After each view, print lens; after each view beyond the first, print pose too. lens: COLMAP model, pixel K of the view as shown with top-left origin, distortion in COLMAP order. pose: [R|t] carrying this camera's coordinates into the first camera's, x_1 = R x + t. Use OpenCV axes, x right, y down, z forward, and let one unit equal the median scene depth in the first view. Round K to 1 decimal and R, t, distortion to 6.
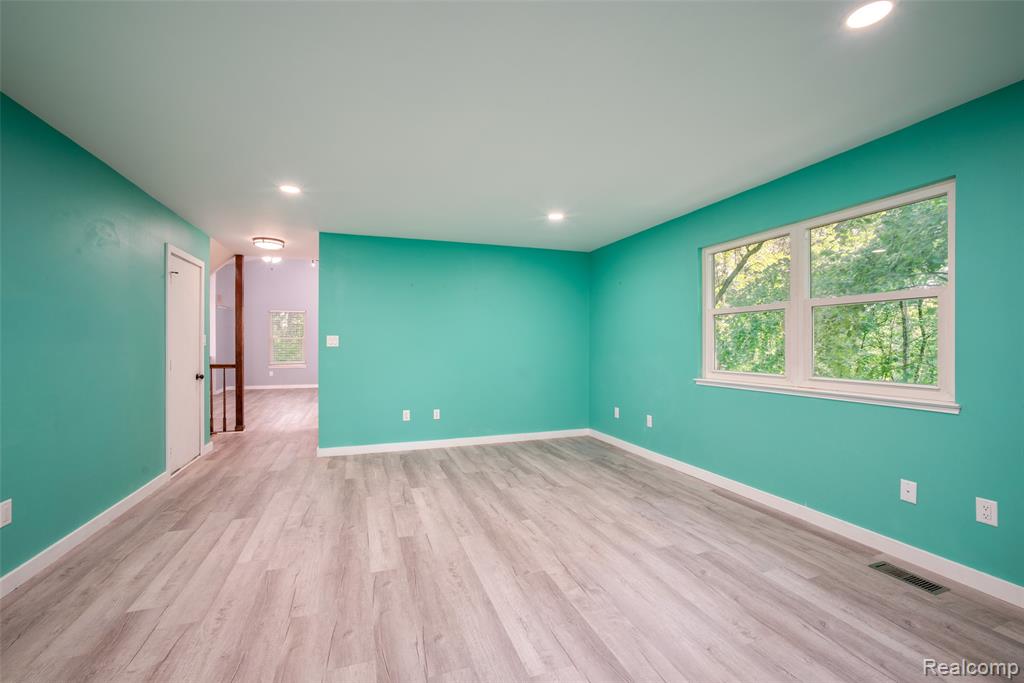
lens RADIAL K [[434.8, 0, 522.7], [0, 434.8, 335.4], [0, 0, 1]] dist [-0.017907, 0.003744]
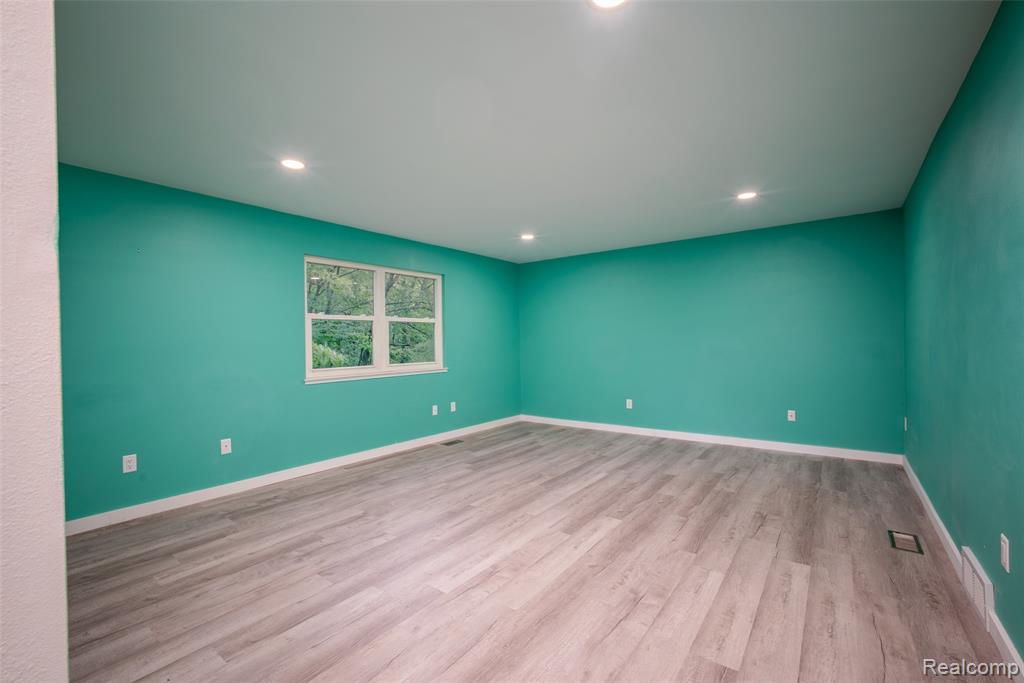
lens RADIAL K [[434.8, 0, 511.5], [0, 434.8, 342.2], [0, 0, 1]] dist [-0.017907, 0.003744]
pose [[-0.536703, 0.010413, 0.843707, -0.994070], [-0.002661, 0.999898, -0.014034, 0.035559], [-0.843767, -0.009777, -0.536621, 1.555716]]
